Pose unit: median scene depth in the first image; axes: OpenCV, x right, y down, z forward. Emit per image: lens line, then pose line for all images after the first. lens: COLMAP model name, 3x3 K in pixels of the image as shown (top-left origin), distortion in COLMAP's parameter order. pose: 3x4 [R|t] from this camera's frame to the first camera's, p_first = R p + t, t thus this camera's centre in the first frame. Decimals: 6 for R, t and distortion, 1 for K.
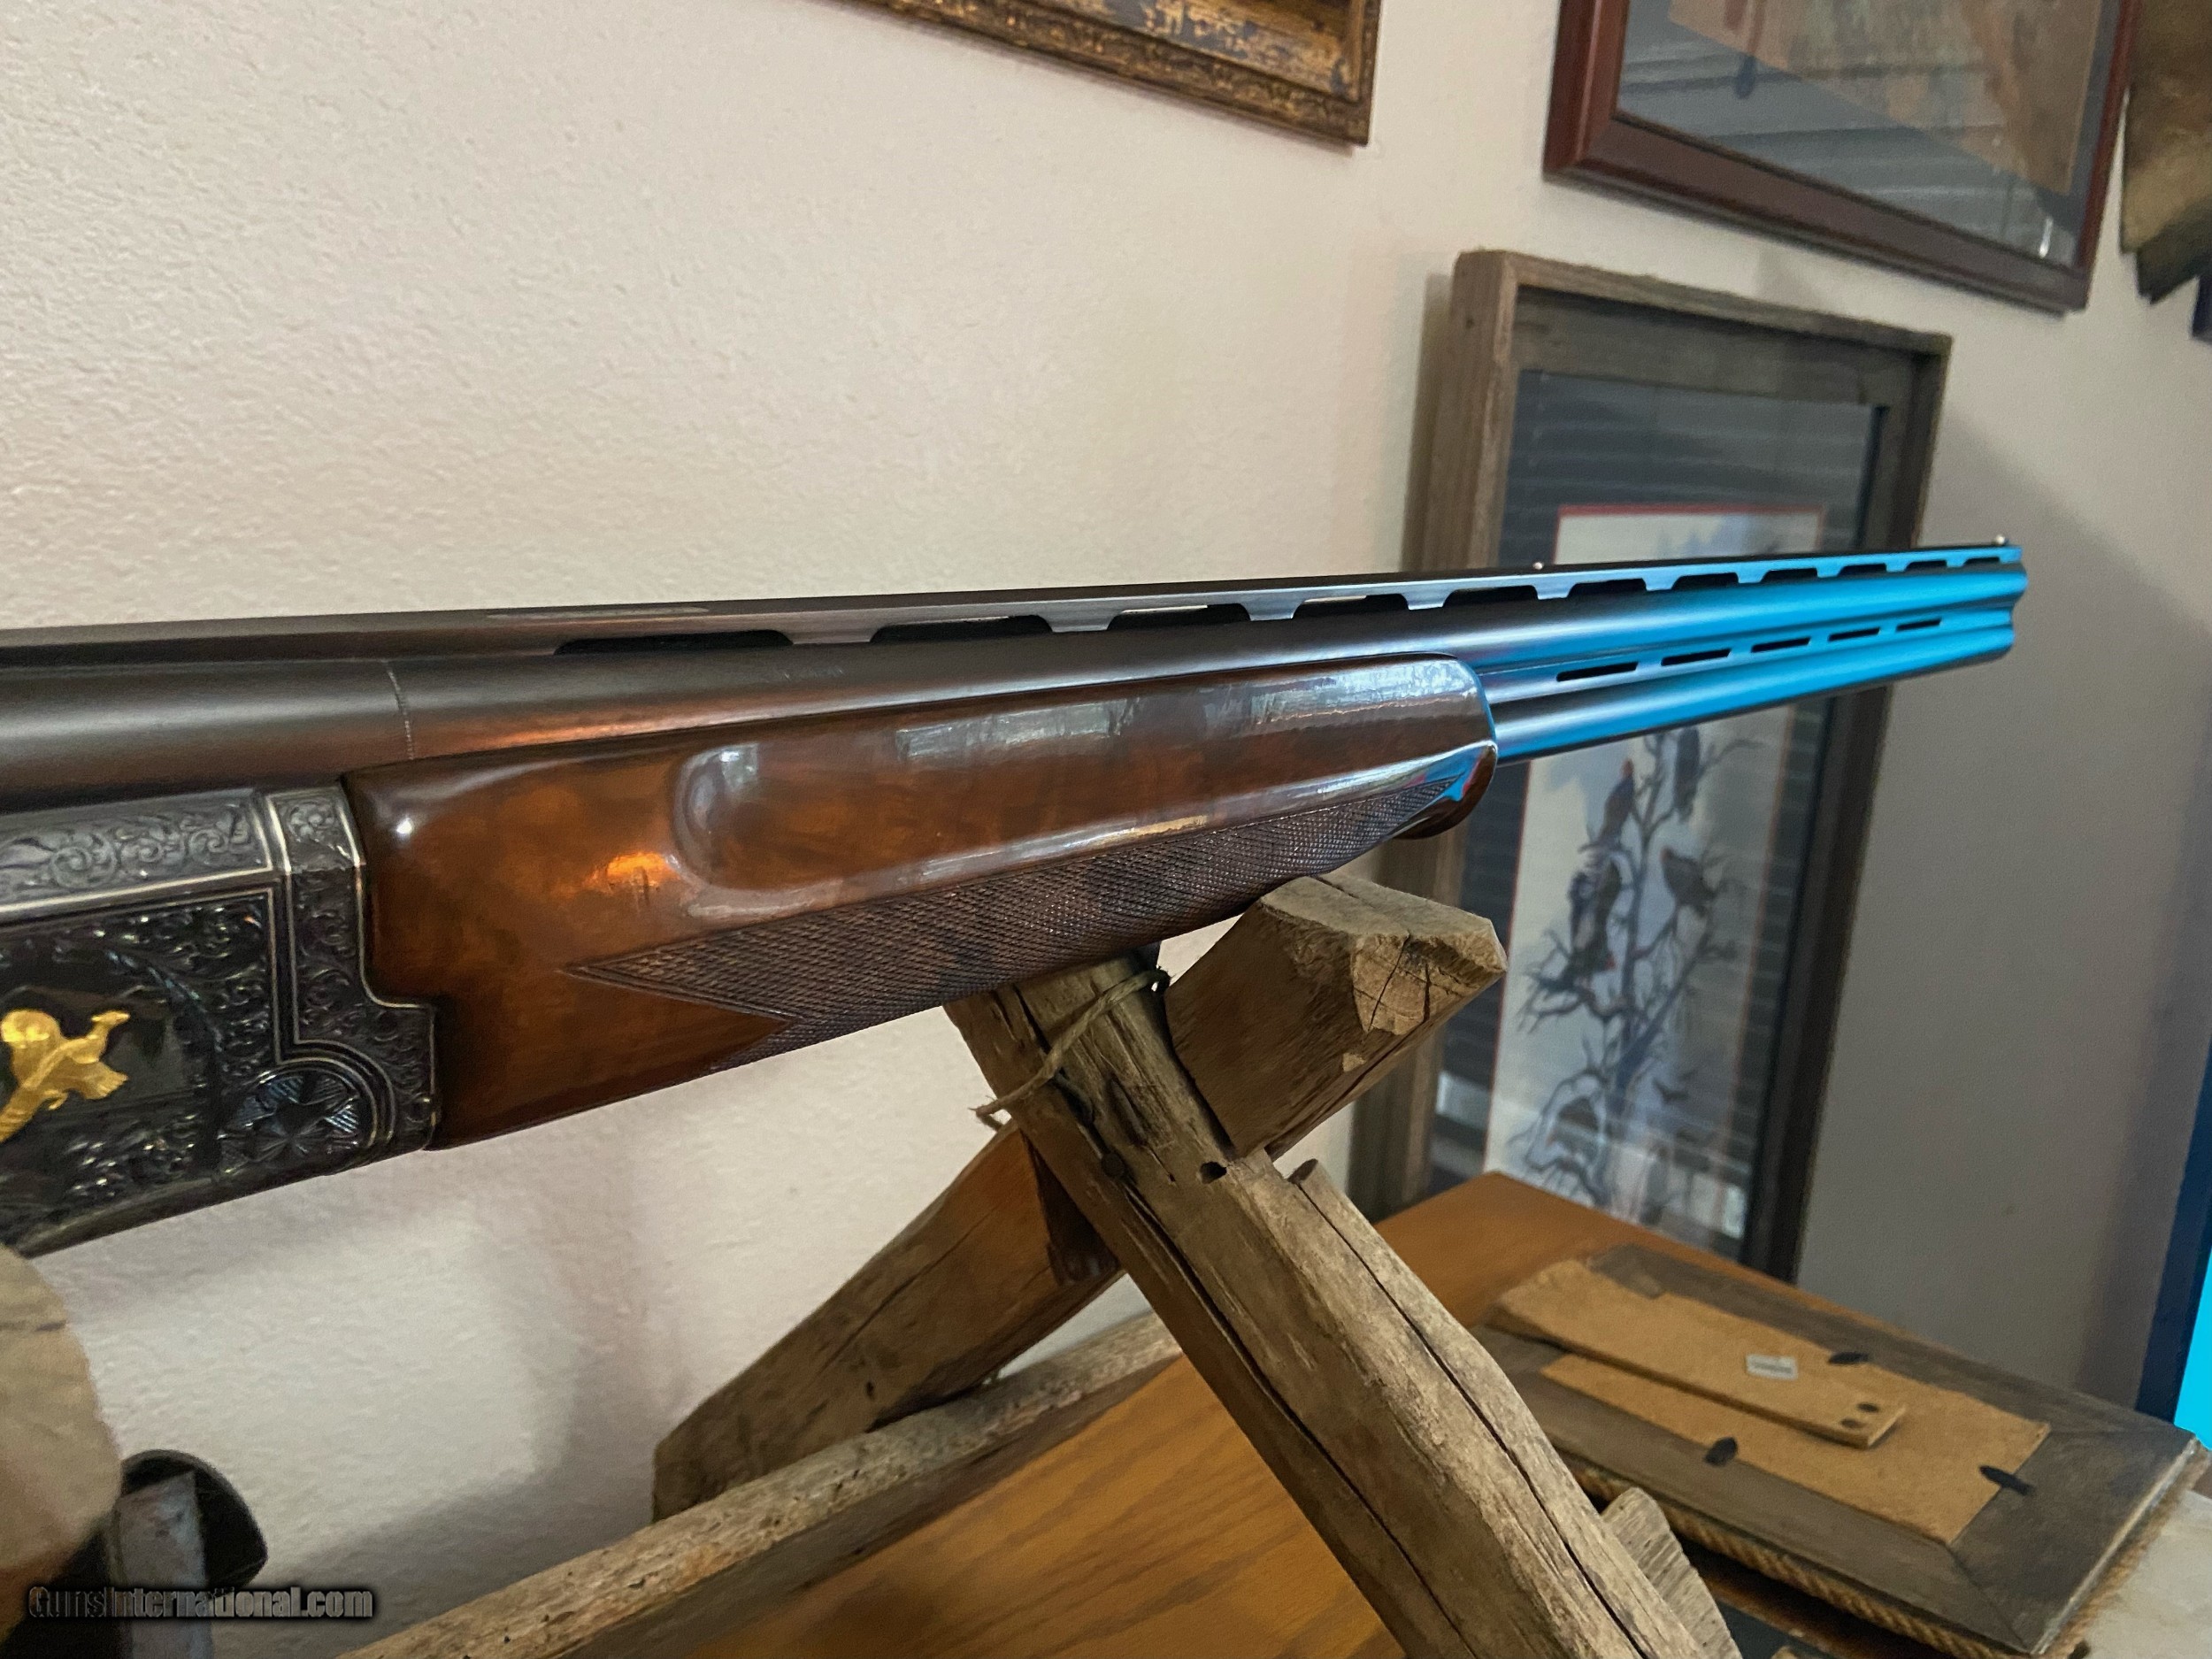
lens RADIAL K [[1694.4, 0, 1091.5], [0, 1694.4, 809.8], [0, 0, 1]] dist [0.039187, -0.046973]
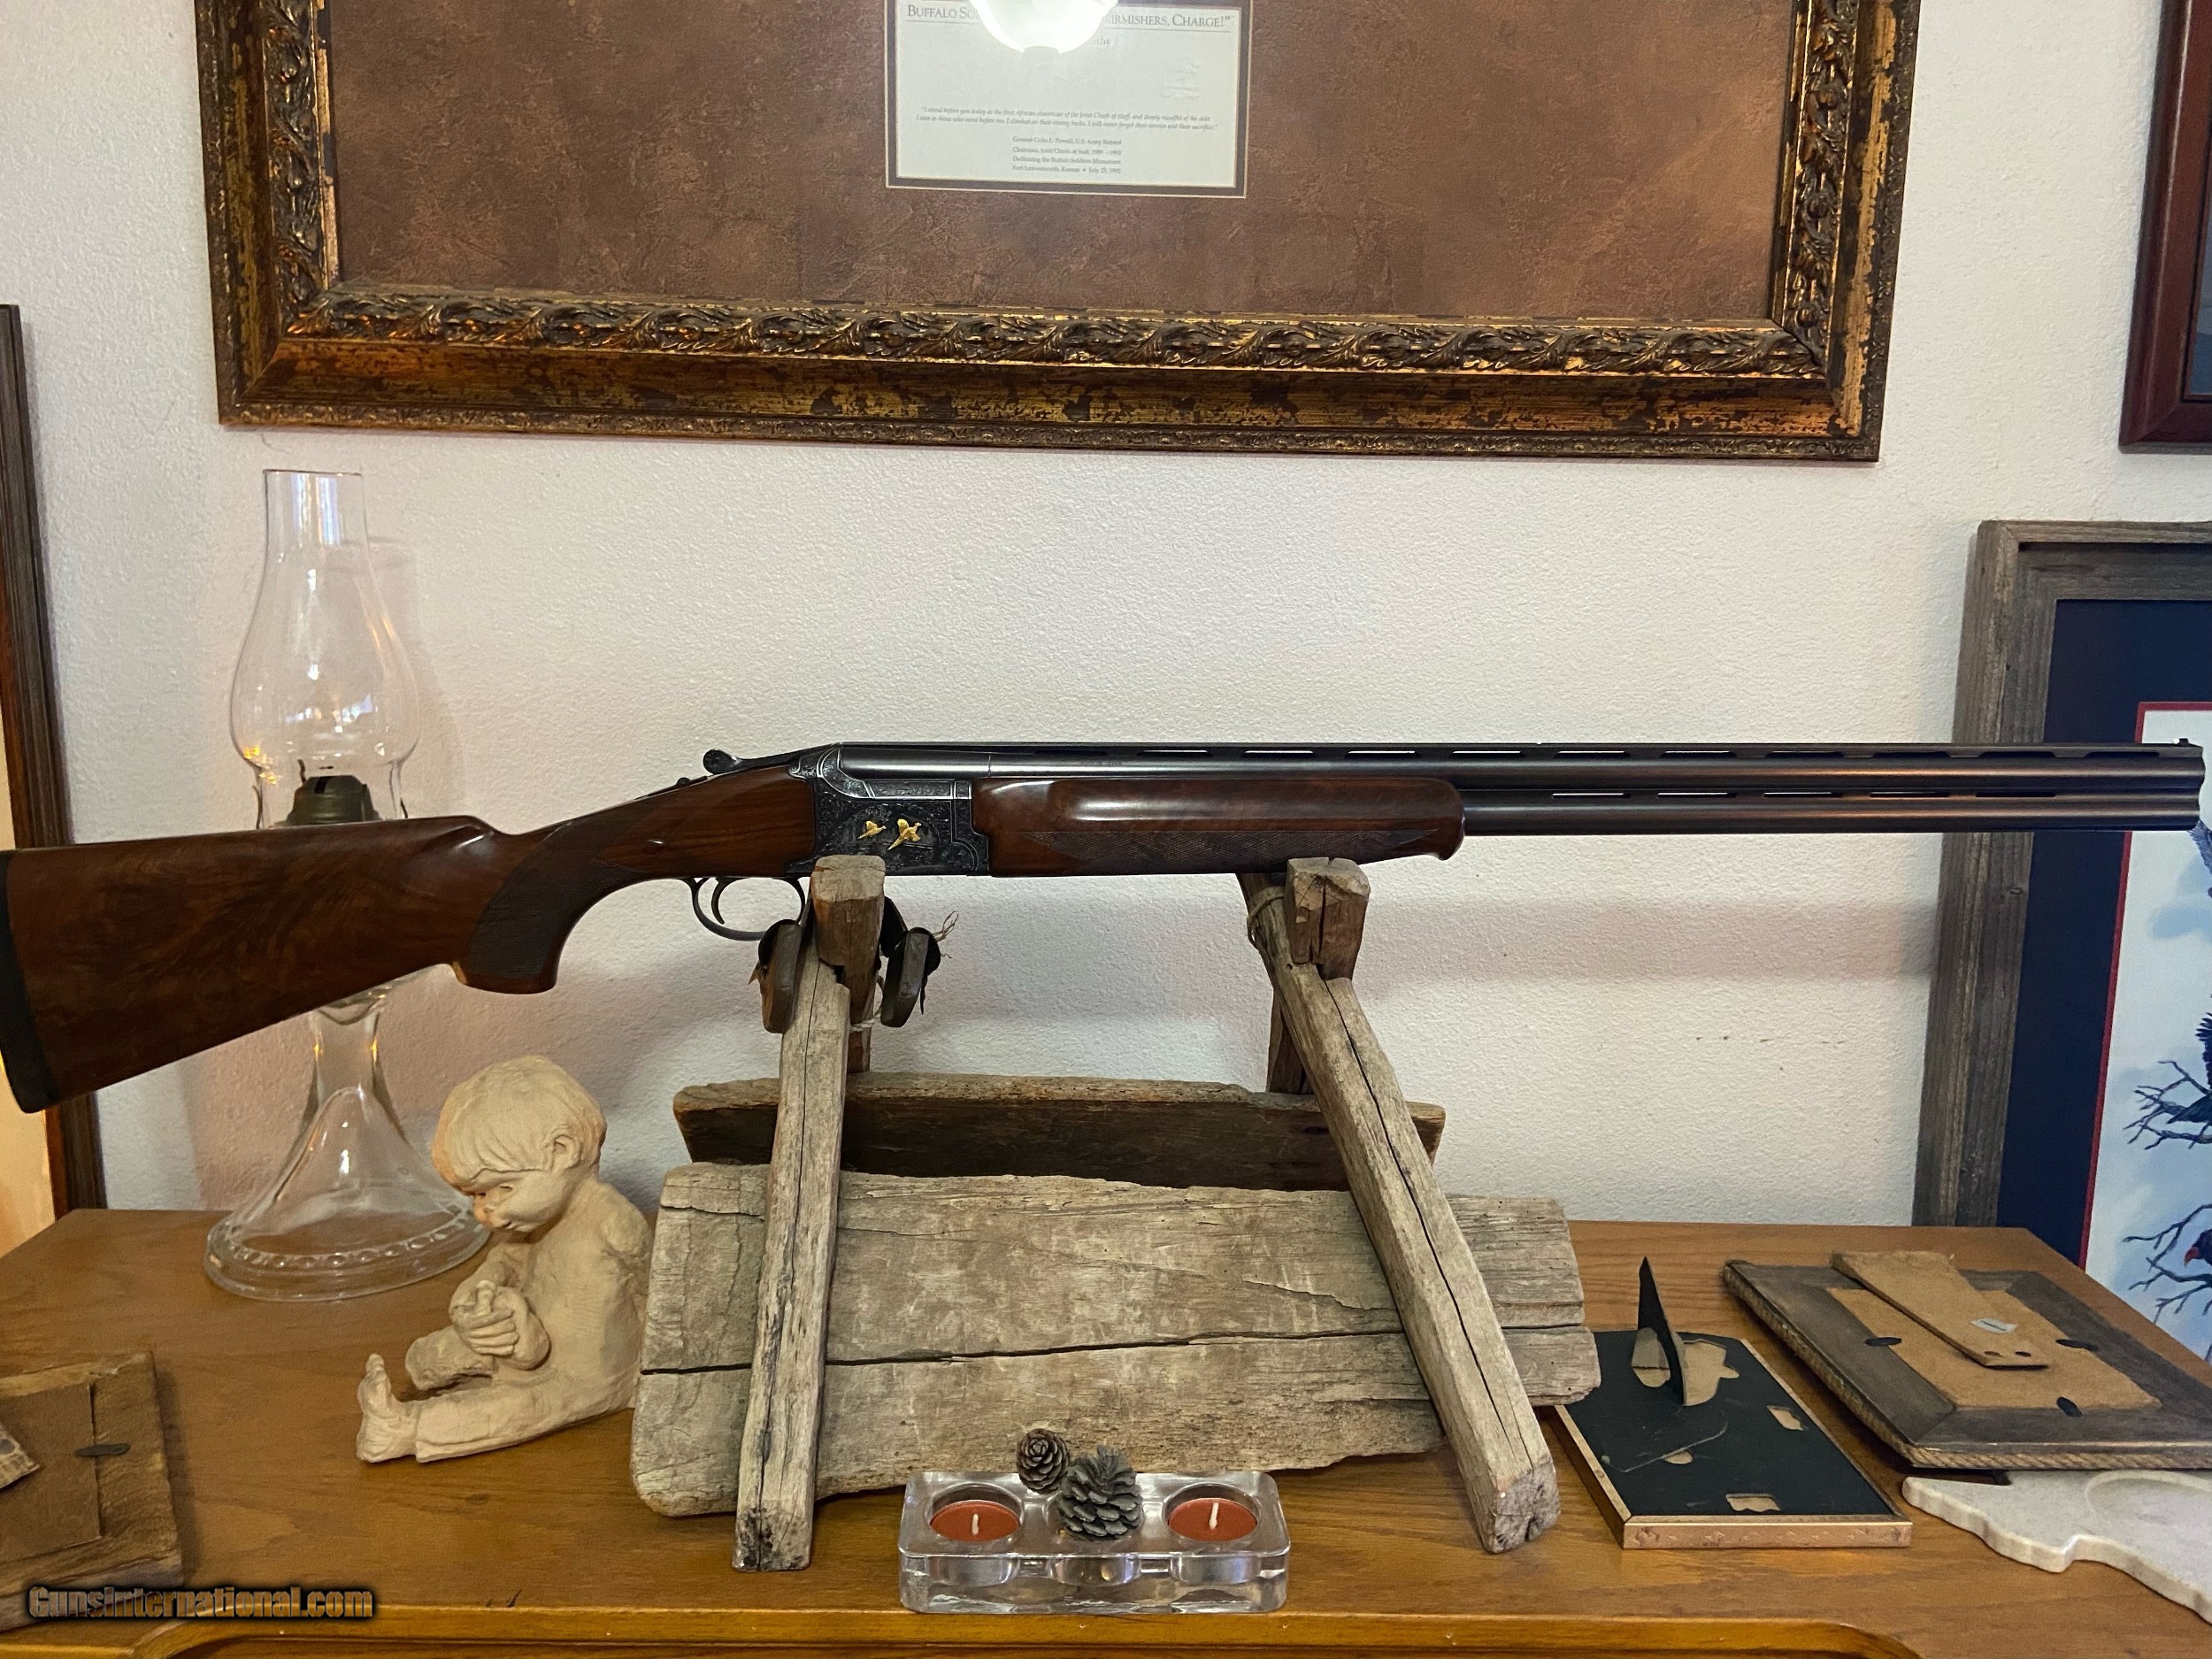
lens RADIAL K [[1694.4, 0, 1102.0], [0, 1694.4, 834.1], [0, 0, 1]] dist [0.039187, -0.046973]
pose [[0.706547, 0.069631, -0.704232, 2.771813], [-0.124474, 0.991861, -0.026812, 0.189977], [0.696633, 0.106603, 0.709464, -1.763484]]
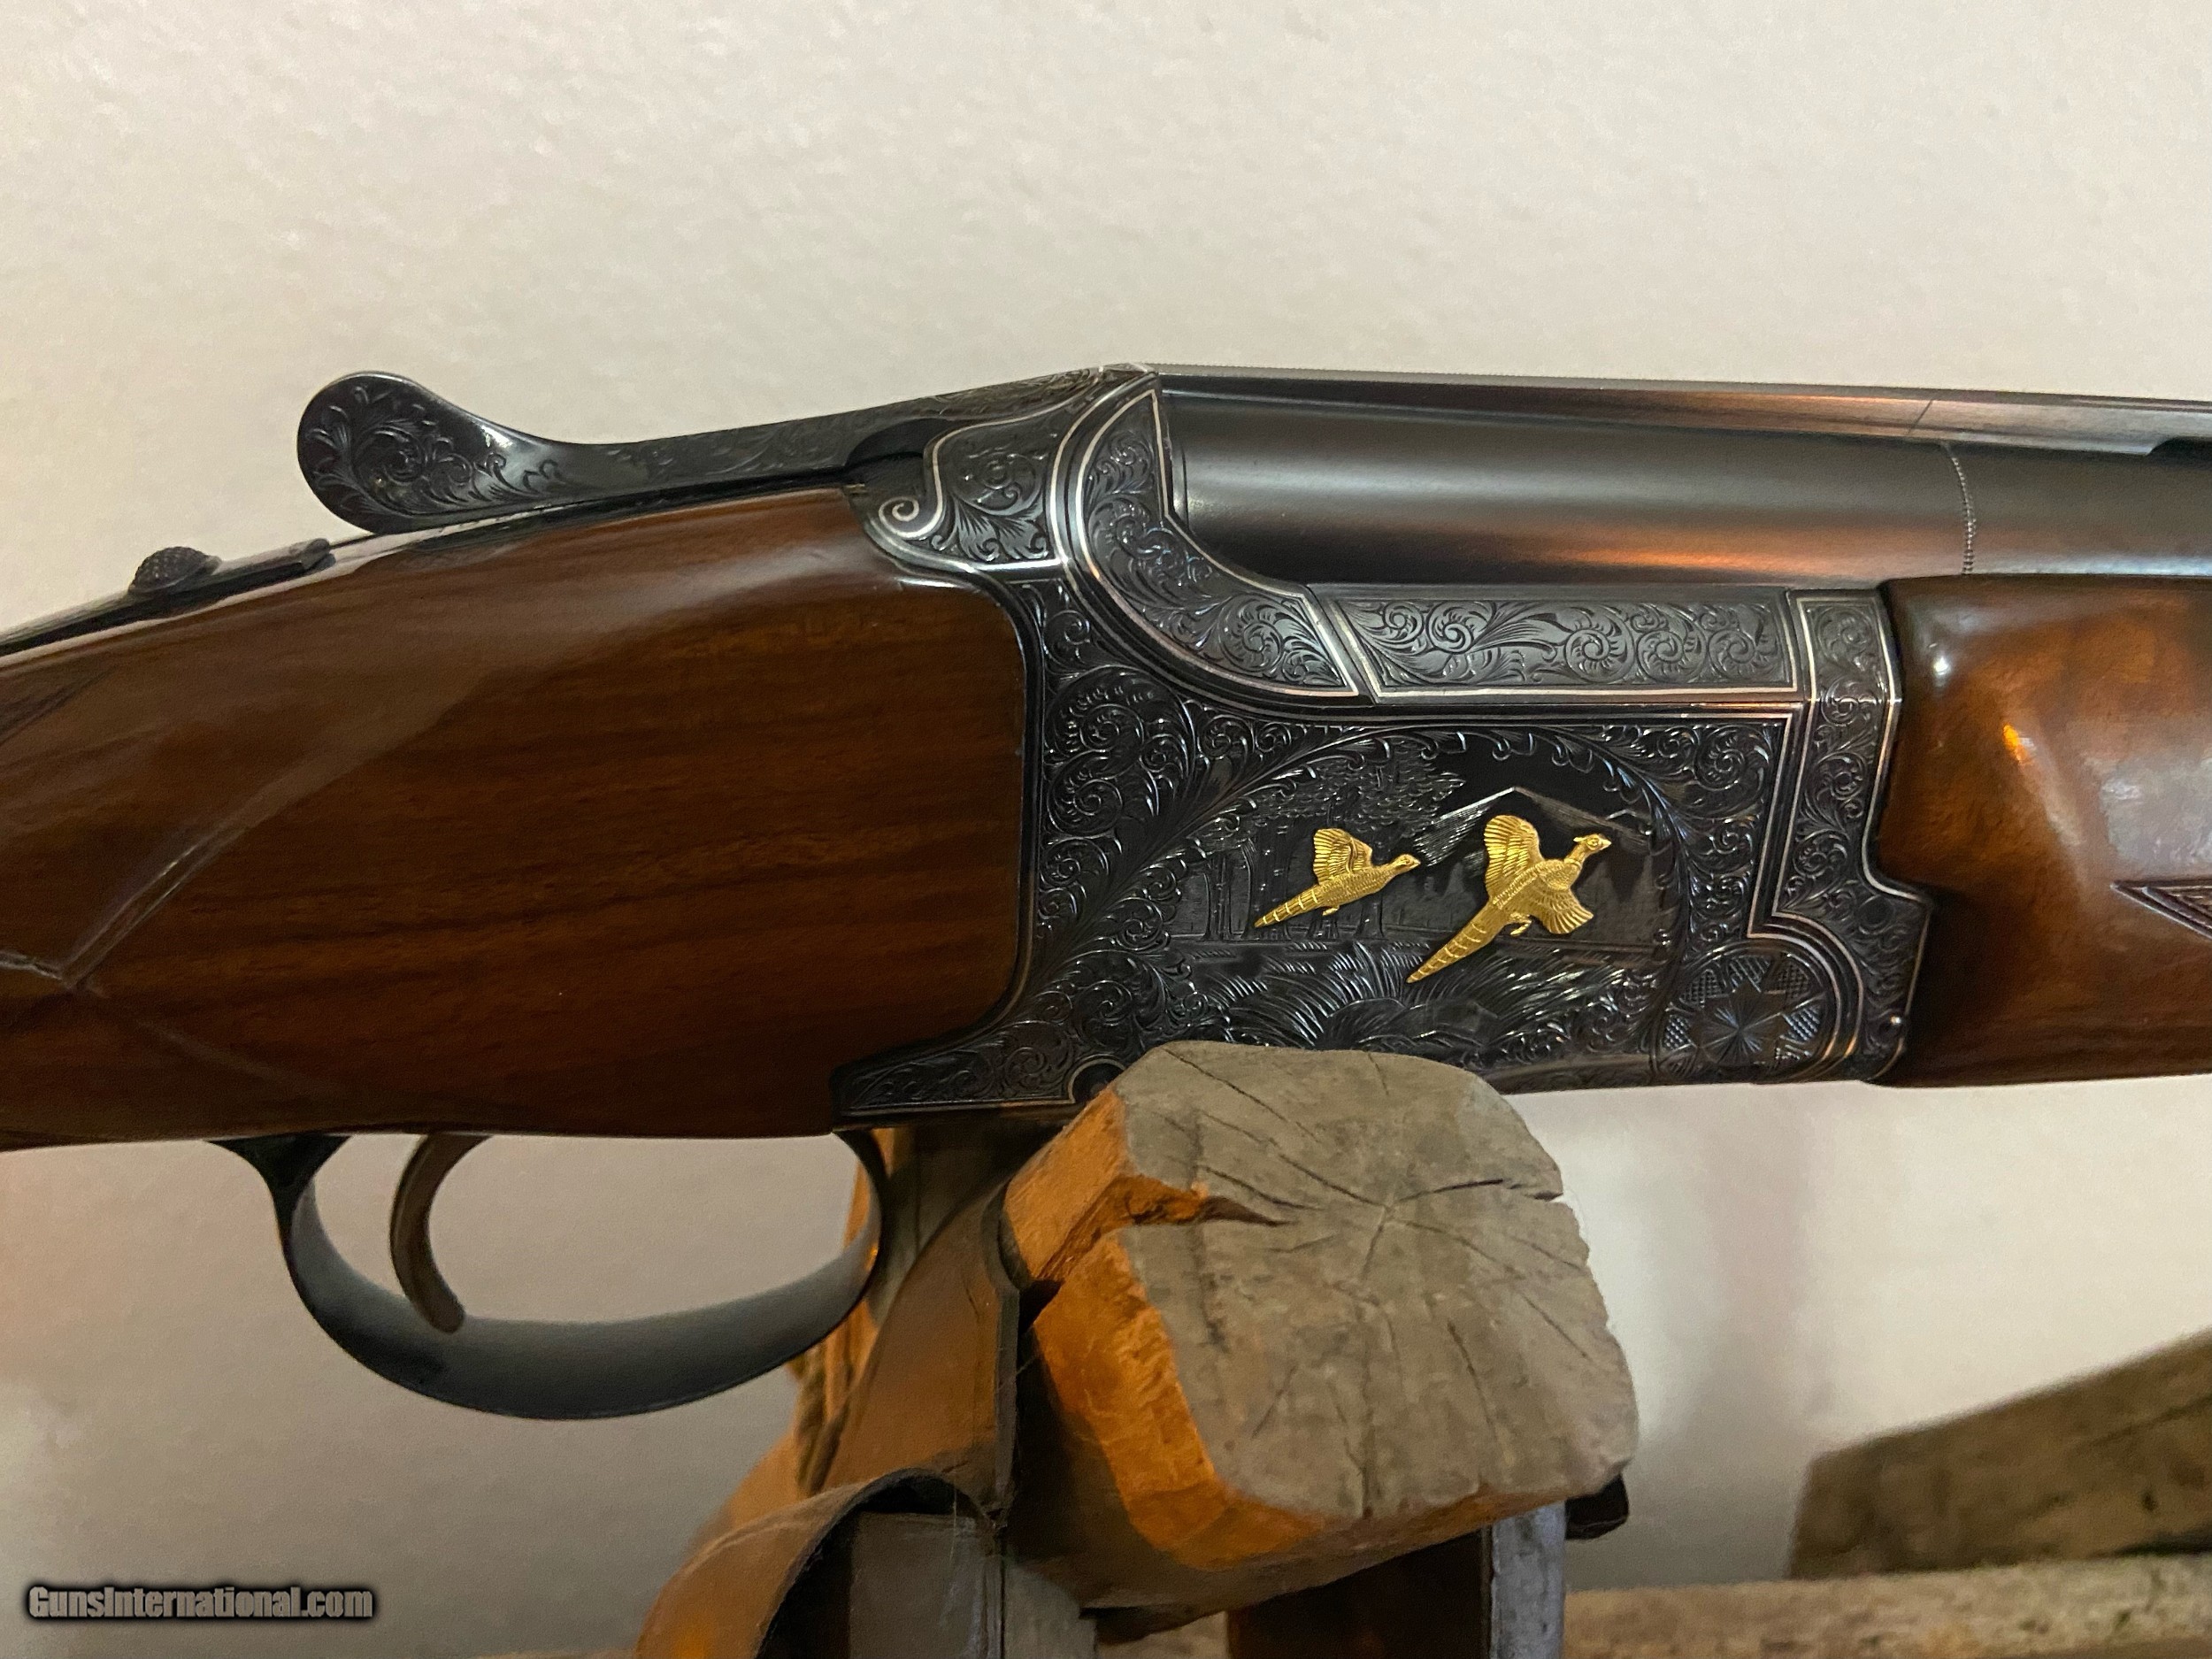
lens RADIAL K [[1694.4, 0, 1087.4], [0, 1694.4, 830.9], [0, 0, 1]] dist [0.039187, -0.046973]
pose [[0.812030, 0.157436, -0.561980, -0.278567], [-0.131699, 0.987521, 0.086353, 0.069791], [0.568562, 0.003891, 0.822631, 0.158557]]
